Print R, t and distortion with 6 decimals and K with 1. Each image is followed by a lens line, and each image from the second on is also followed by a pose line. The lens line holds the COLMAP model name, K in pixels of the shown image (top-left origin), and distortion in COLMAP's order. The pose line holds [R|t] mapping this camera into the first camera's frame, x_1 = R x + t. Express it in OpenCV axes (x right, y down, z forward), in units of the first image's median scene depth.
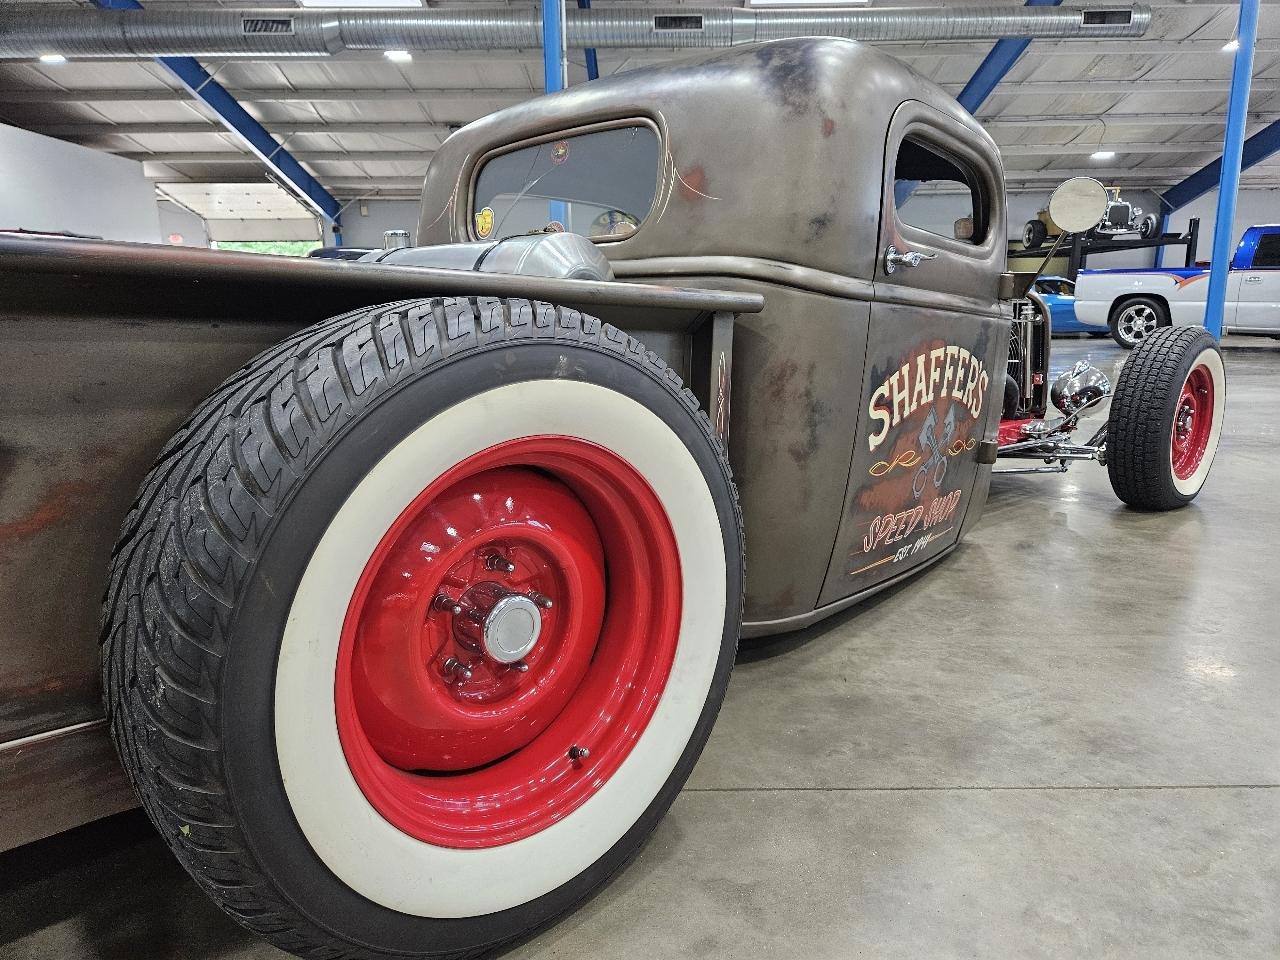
lens RADIAL K [[859.7, 0, 655.5], [0, 859.7, 478.1], [0, 0, 1]] dist [0.072438, -0.057259]
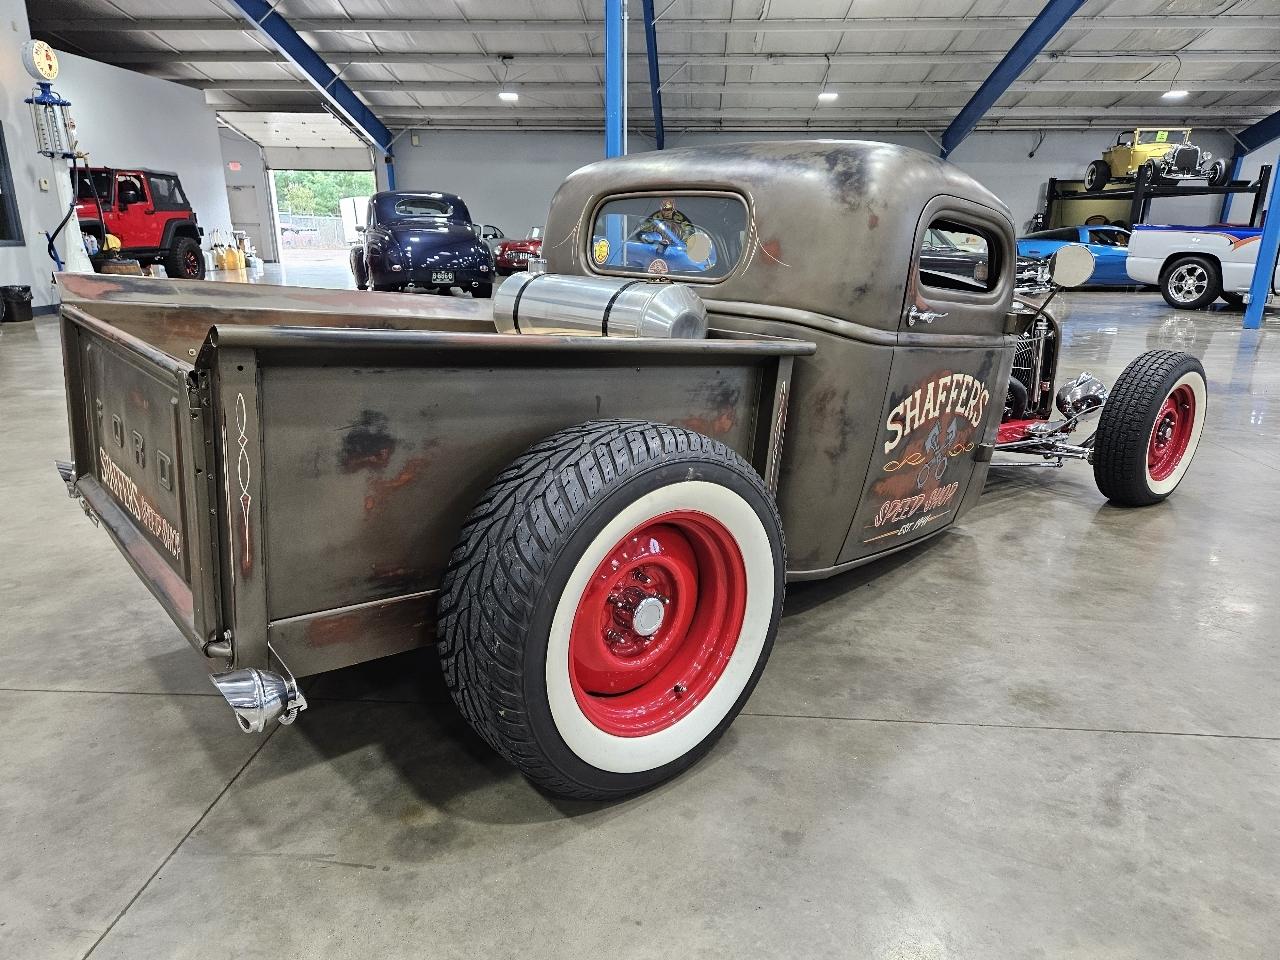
lens RADIAL K [[859.7, 0, 640.8], [0, 859.7, 499.3], [0, 0, 1]] dist [0.072438, -0.057259]
pose [[0.997837, 0.038050, -0.053602, -0.046510], [-0.032165, 0.993775, 0.106659, -0.121963], [0.057326, -0.104704, 0.992850, -0.339894]]
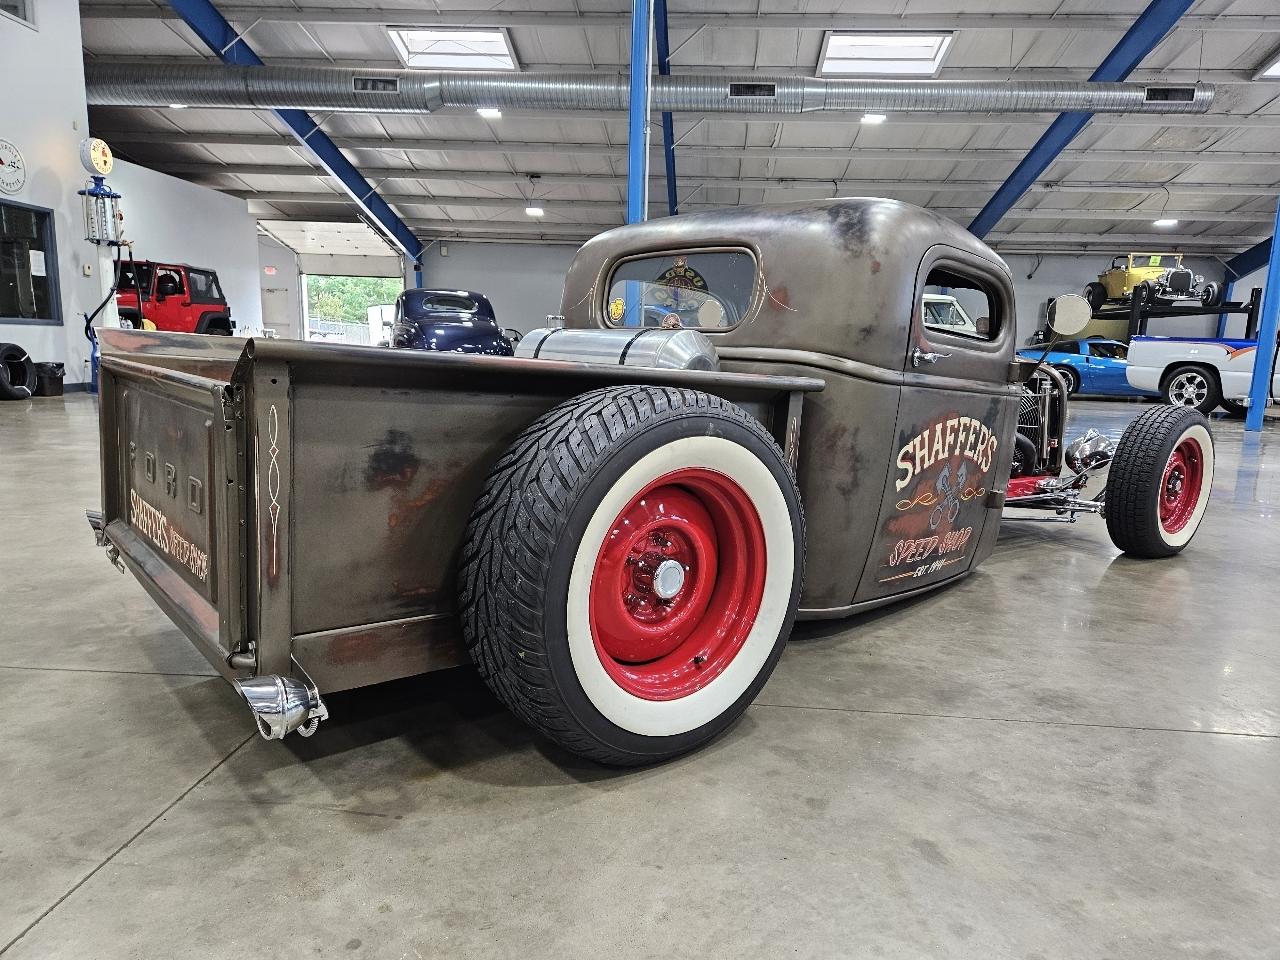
lens RADIAL K [[859.7, 0, 650.8], [0, 859.7, 495.0], [0, 0, 1]] dist [0.072438, -0.057259]
pose [[0.996861, 0.052476, -0.059283, -0.055254], [-0.054017, 0.998234, -0.024706, 0.026661], [0.057882, 0.027830, 0.997935, -0.360800]]
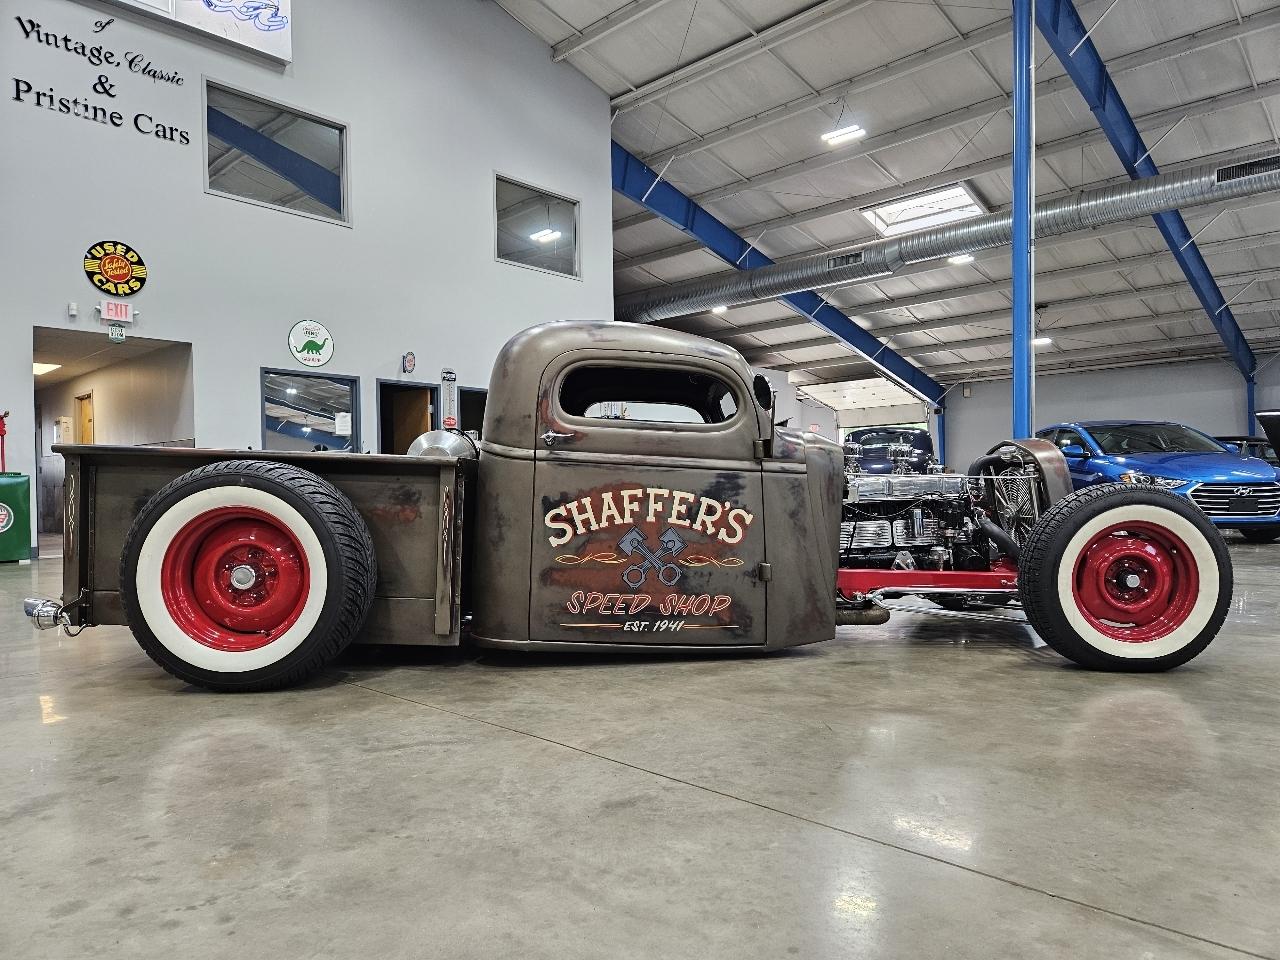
lens RADIAL K [[859.7, 0, 649.0], [0, 859.7, 496.1], [0, 0, 1]] dist [0.072438, -0.057259]
pose [[0.725319, 0.007591, -0.688372, 1.374588], [-0.129641, 0.983554, -0.125754, 0.051987], [0.676096, 0.180453, 0.714374, -0.082837]]
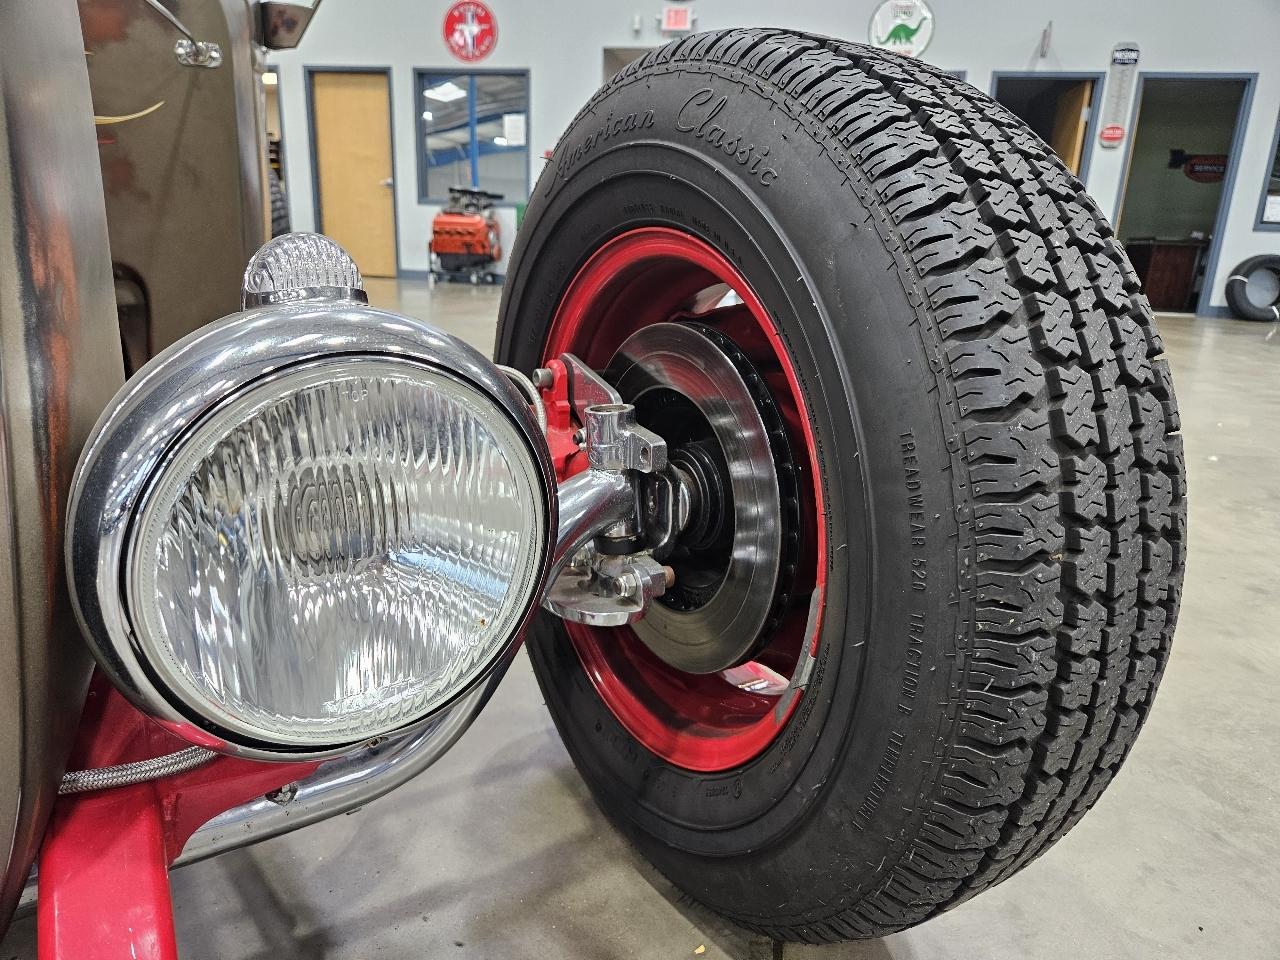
lens RADIAL K [[859.7, 0, 644.2], [0, 859.7, 496.2], [0, 0, 1]] dist [0.072438, -0.057259]
pose [[-0.185667, 0.276642, -0.942866, 0.766131], [-0.227883, 0.921266, 0.315179, -0.302628], [0.955823, 0.273381, -0.108007, 2.090489]]
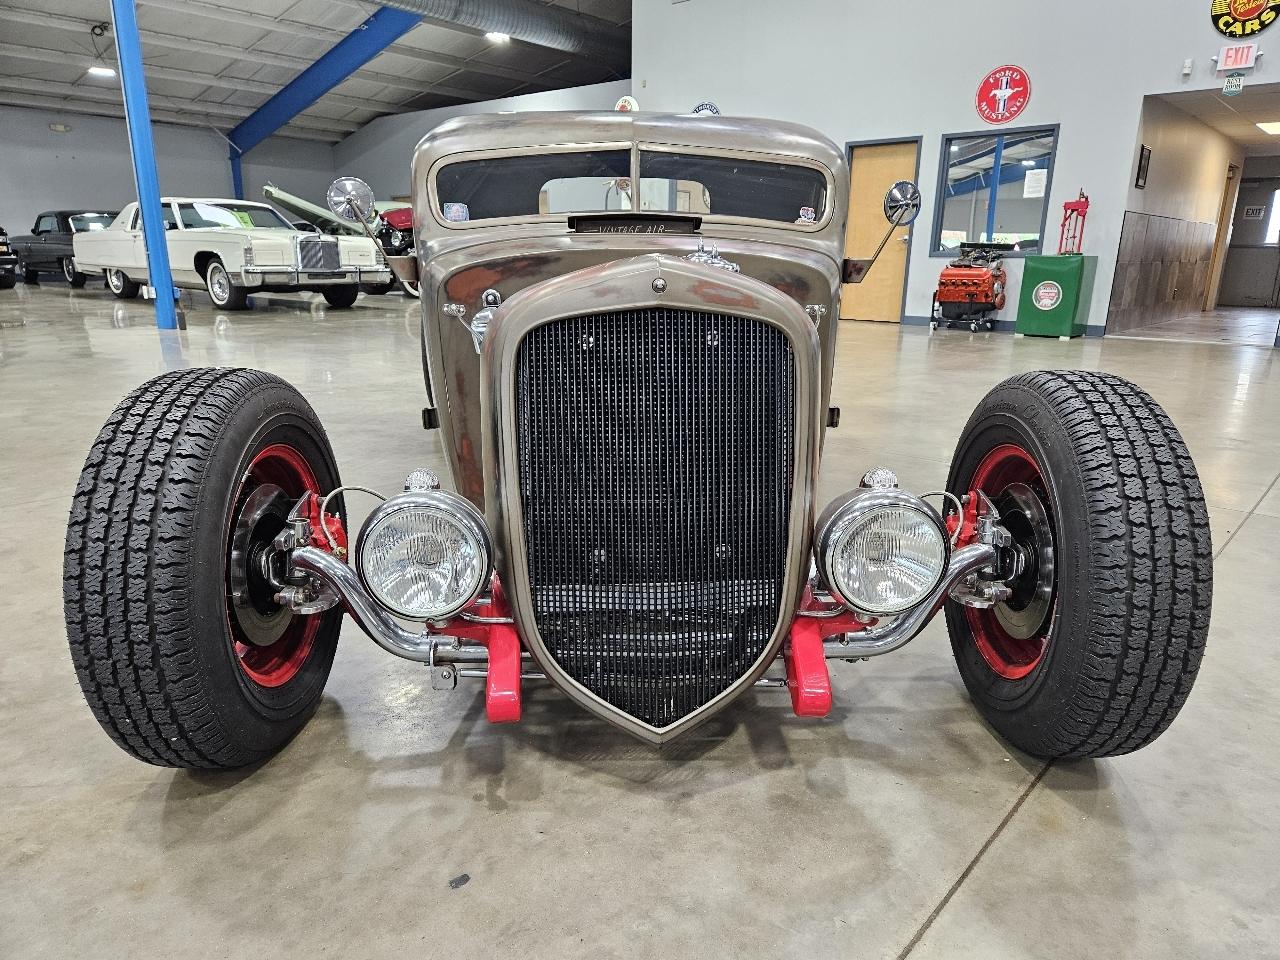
lens RADIAL K [[859.7, 0, 645.1], [0, 859.7, 493.6], [0, 0, 1]] dist [0.072438, -0.057259]
pose [[-0.669936, 0.201307, -0.714606, 1.210084], [-0.150699, 0.905626, 0.396397, -0.508751], [0.726963, 0.373251, -0.576375, 2.248714]]
